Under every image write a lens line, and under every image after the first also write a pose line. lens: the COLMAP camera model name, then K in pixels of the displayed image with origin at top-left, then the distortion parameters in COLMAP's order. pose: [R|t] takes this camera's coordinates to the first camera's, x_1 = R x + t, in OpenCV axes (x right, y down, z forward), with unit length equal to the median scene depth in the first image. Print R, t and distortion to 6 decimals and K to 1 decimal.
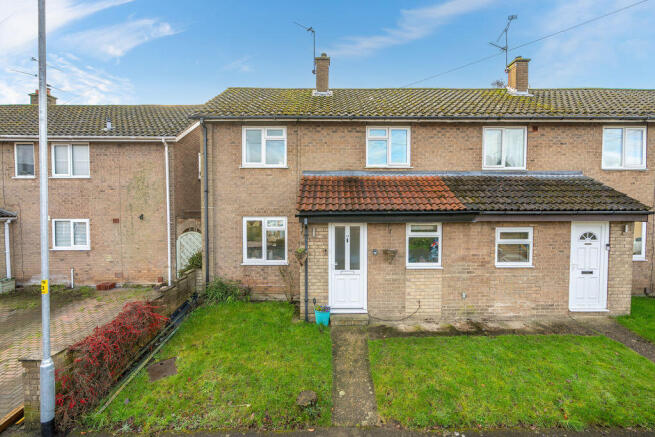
lens RADIAL K [[291.9, 0, 328.2], [0, 291.9, 214.2], [0, 0, 1]] dist [-0.004131, -0.000537]
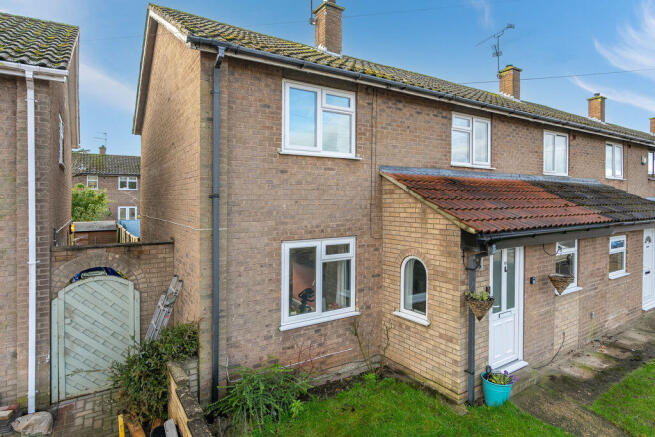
lens RADIAL K [[324.8, 0, 324.8], [0, 324.8, 198.4], [0, 0, 1]] dist [-0.006430, 0.001254]
pose [[0.834664, -0.005441, 0.550733, -0.575182], [0.024383, 0.999336, -0.027082, -0.056292], [-0.550220, 0.036033, 0.834242, 0.452007]]
